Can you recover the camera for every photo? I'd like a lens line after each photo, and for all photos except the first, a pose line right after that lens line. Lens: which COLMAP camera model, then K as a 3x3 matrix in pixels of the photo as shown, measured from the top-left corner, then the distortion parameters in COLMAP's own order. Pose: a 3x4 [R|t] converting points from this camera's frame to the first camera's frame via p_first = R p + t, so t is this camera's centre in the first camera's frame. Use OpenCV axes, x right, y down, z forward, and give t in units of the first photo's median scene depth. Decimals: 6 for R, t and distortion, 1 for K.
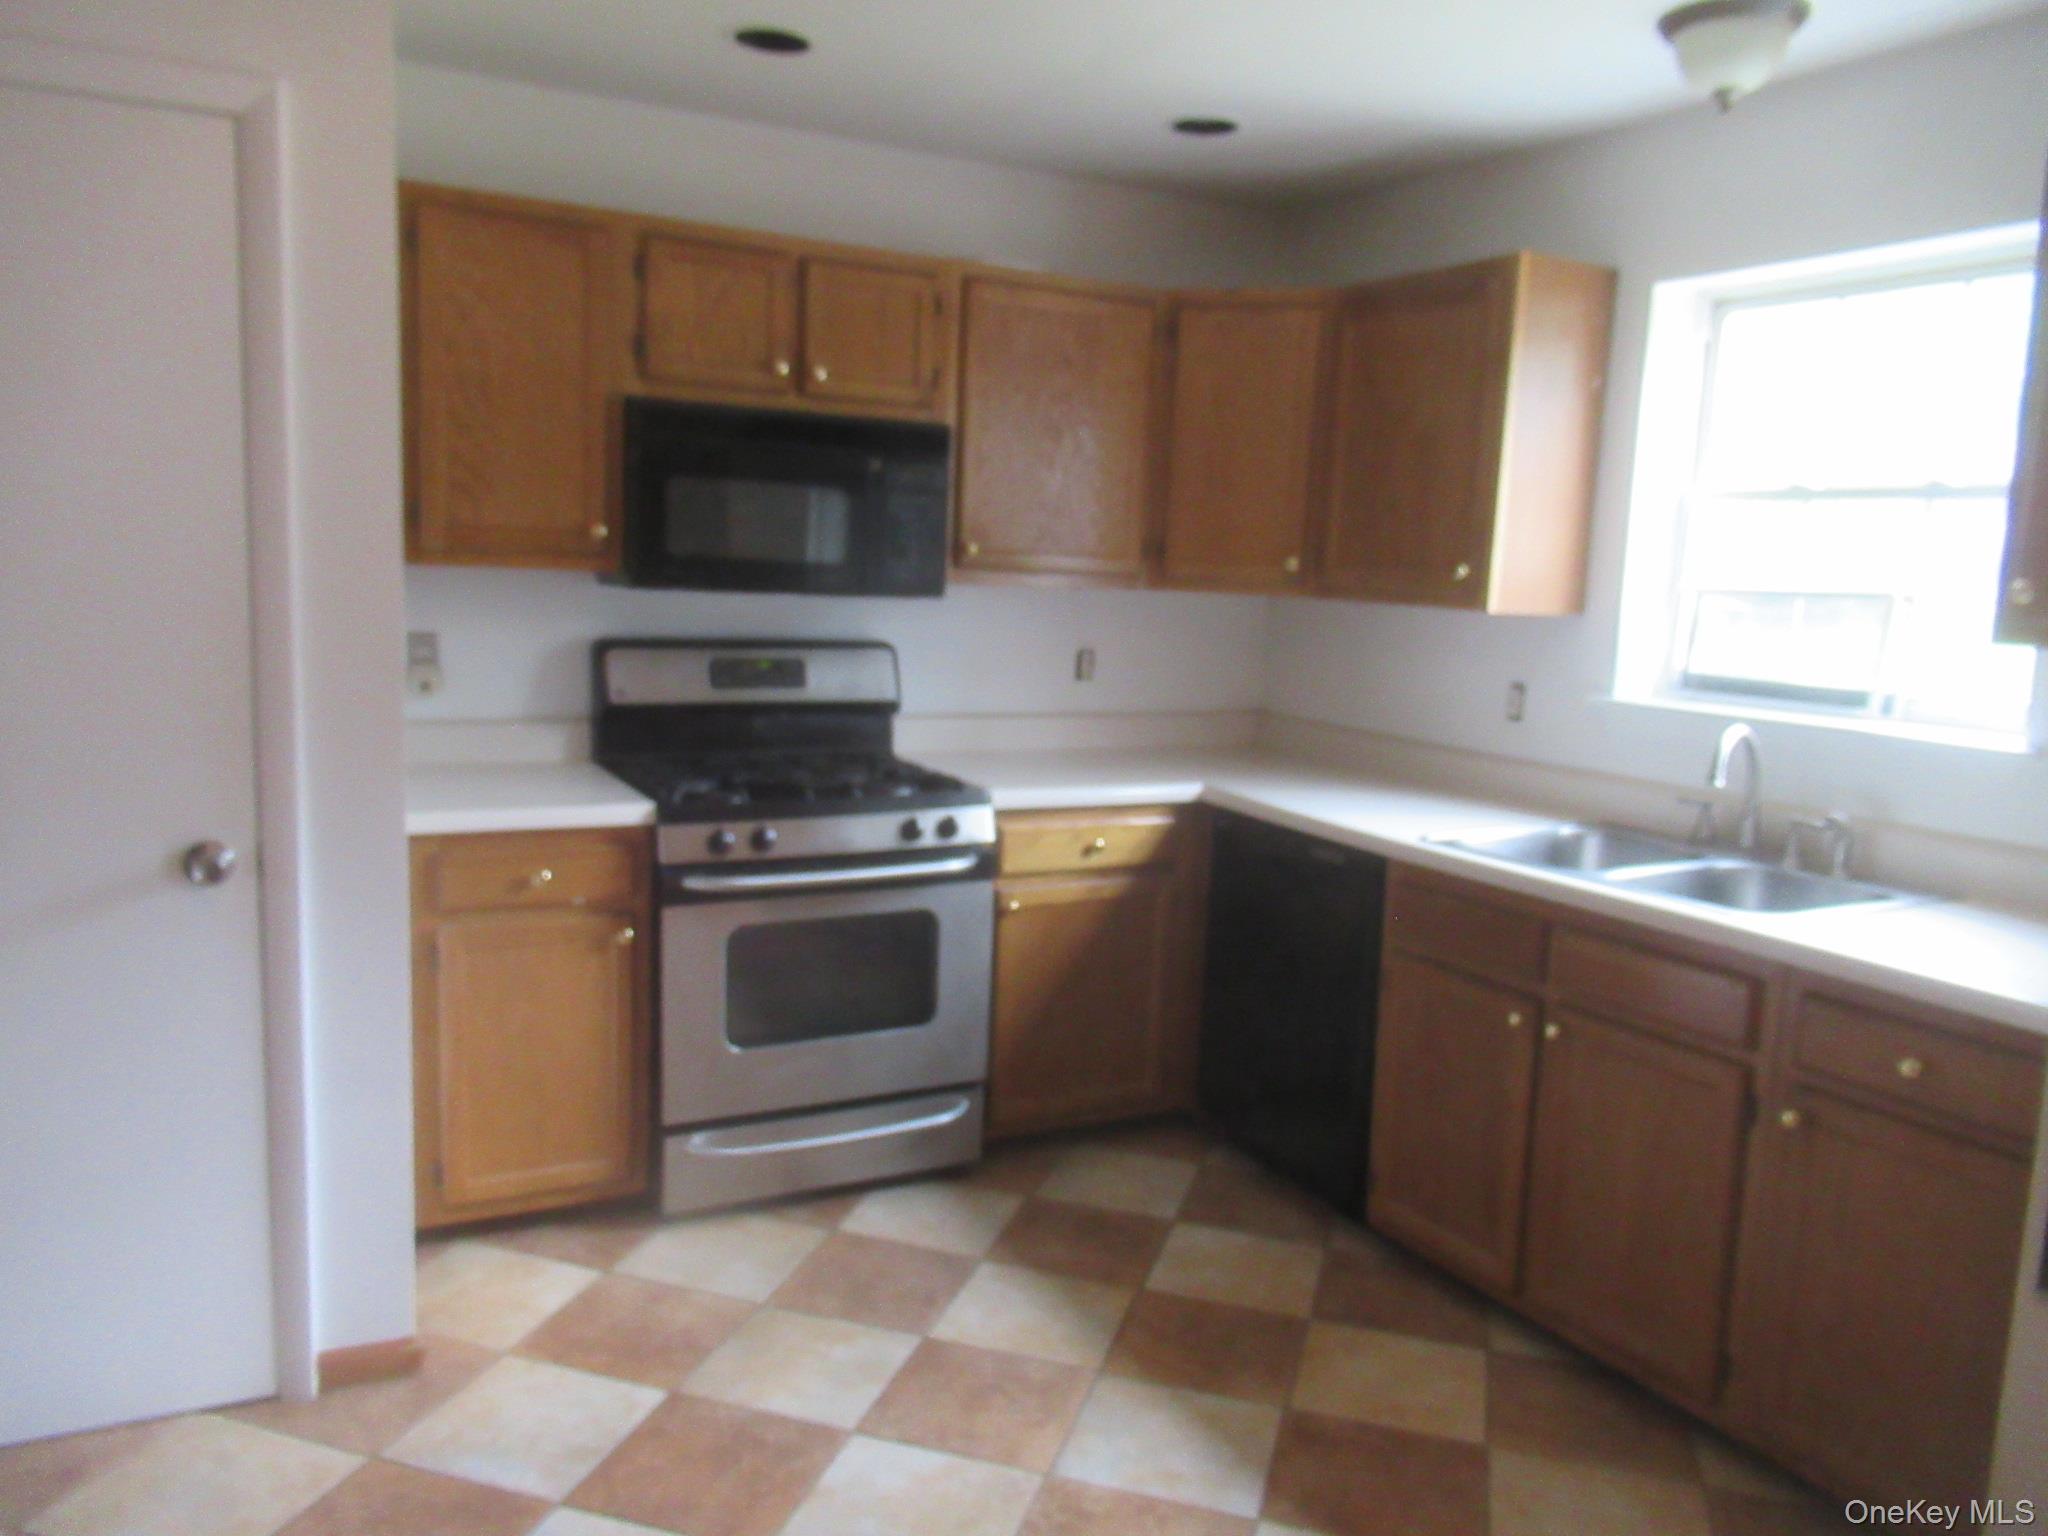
lens RADIAL K [[1536.0, 0, 1020.6], [0, 1536.0, 779.4], [0, 0, 1]] dist [-0.001911, 0.001908]
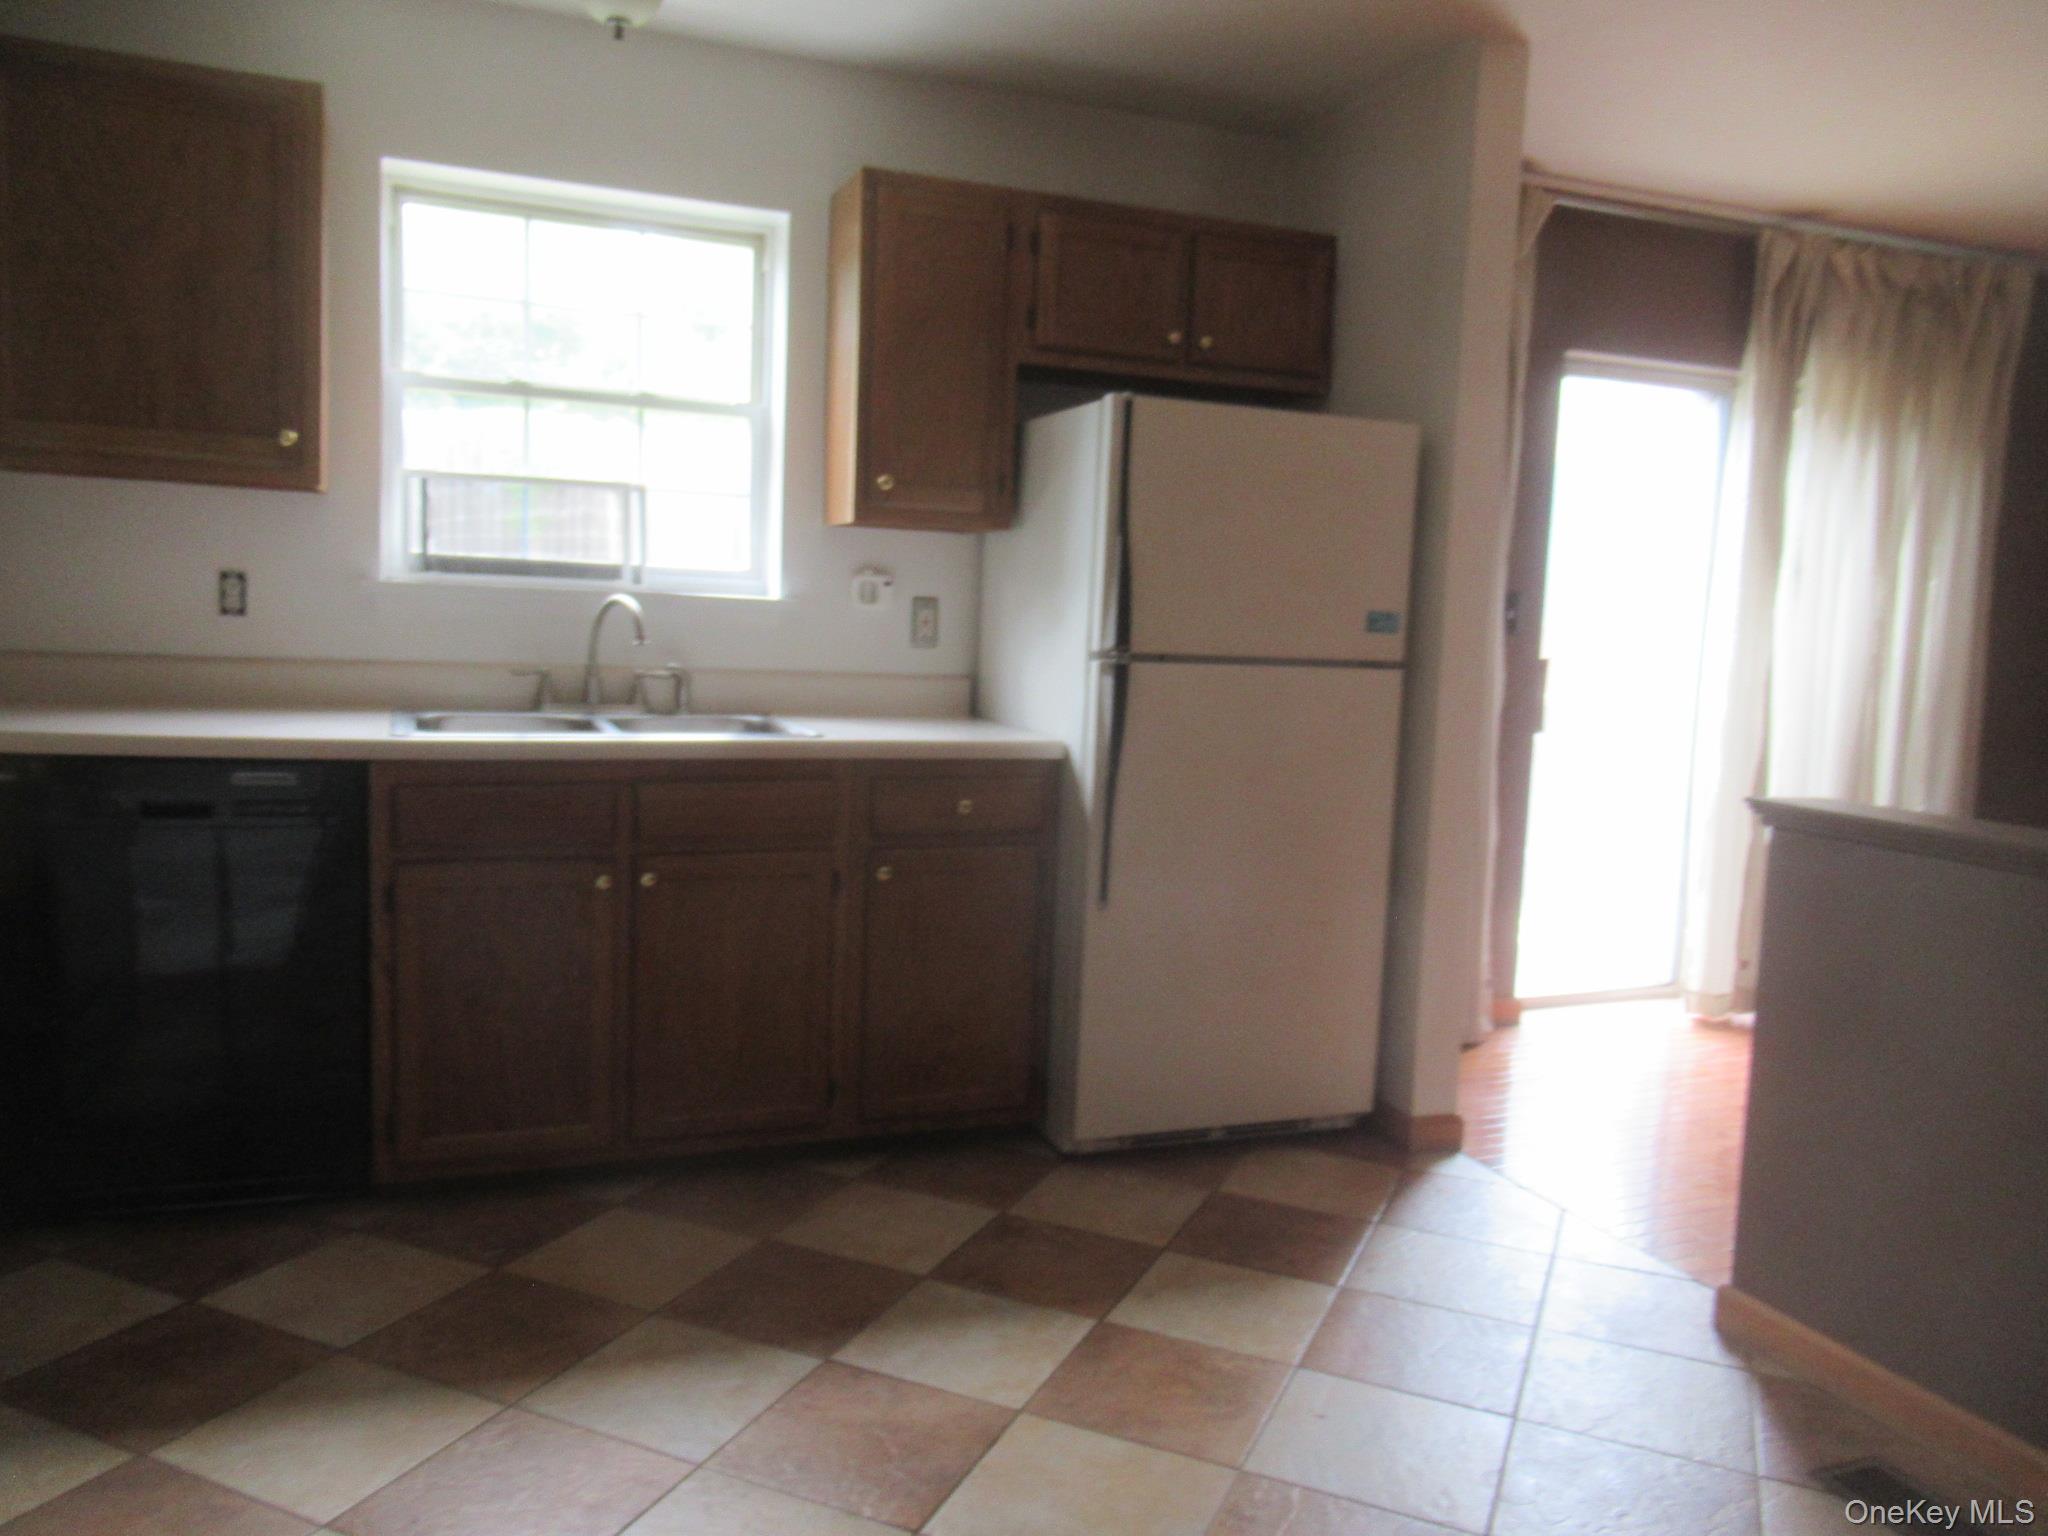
lens RADIAL K [[1585.6, 0, 1024.0], [0, 1585.6, 768.0], [0, 0, 1]] dist [0.032508, -0.001326]
pose [[0.107132, -0.130621, 0.985627, -0.619452], [0.104356, 0.987334, 0.119504, -0.015773], [-0.988753, 0.090054, 0.119406, 0.524691]]
